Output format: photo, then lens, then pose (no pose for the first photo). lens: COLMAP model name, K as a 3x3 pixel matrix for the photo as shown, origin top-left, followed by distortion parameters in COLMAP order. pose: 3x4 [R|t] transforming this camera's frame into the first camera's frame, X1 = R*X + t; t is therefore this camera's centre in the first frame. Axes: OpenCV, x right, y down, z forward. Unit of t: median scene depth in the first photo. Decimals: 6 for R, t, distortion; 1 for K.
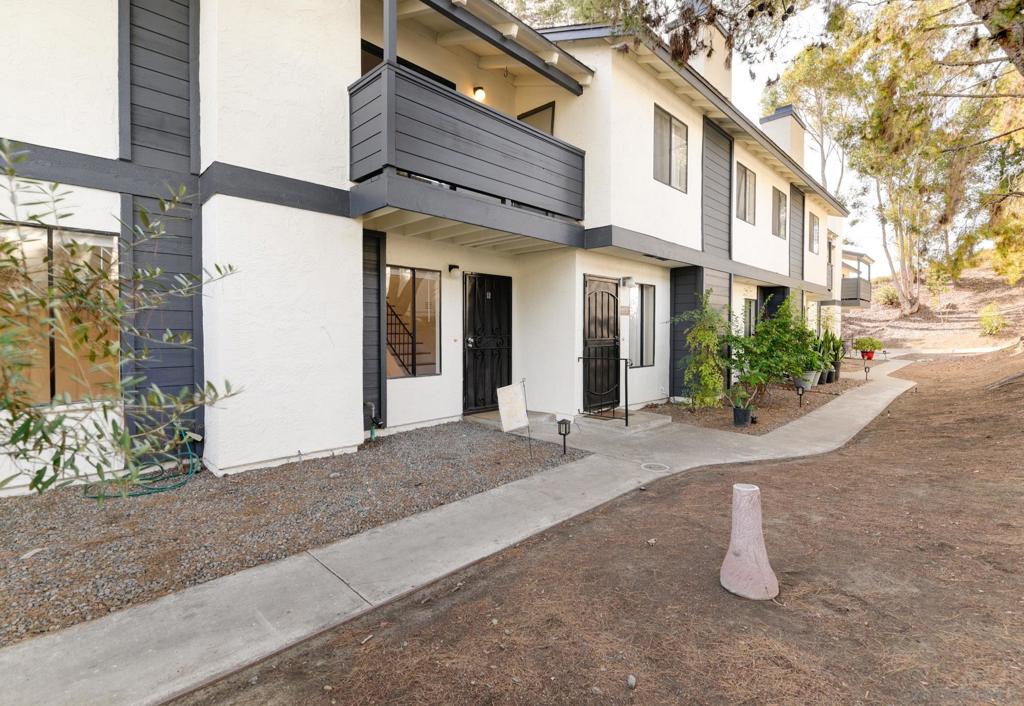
lens RADIAL K [[484.3, 0, 513.8], [0, 484.3, 339.0], [0, 0, 1]] dist [0.000754, -0.000088]
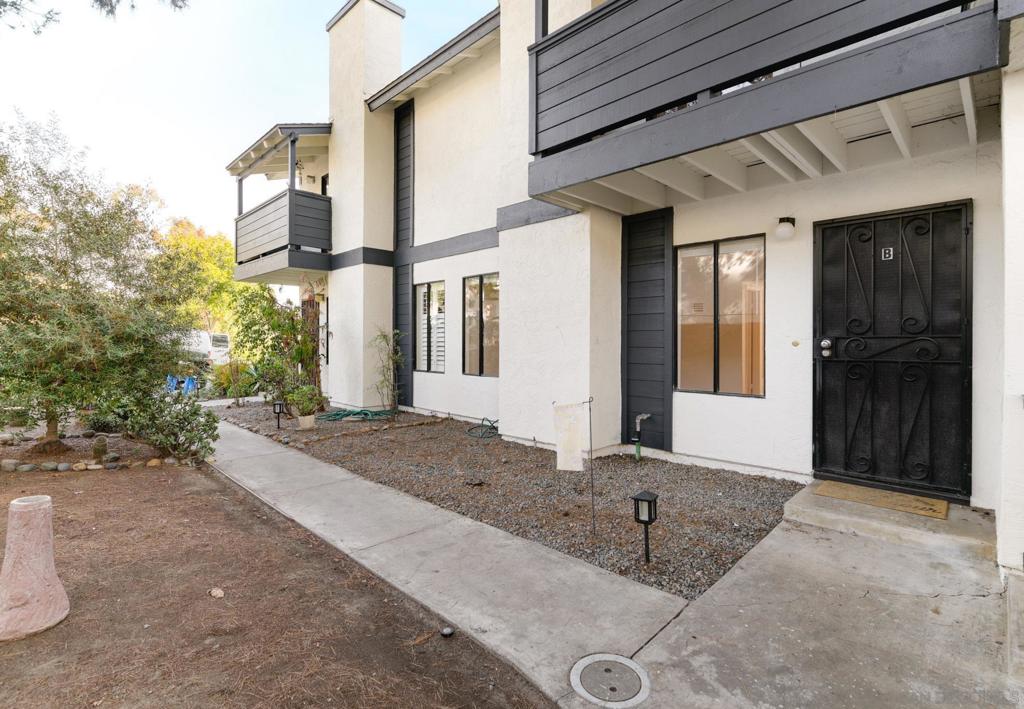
lens RADIAL K [[484.3, 0, 513.8], [0, 484.3, 340.5], [0, 0, 1]] dist [0.000754, -0.000088]
pose [[-0.002526, -0.005633, -0.999981, 0.699556], [-0.025195, 0.999667, -0.005567, 0.016370], [0.999679, 0.025180, -0.002667, 0.983198]]
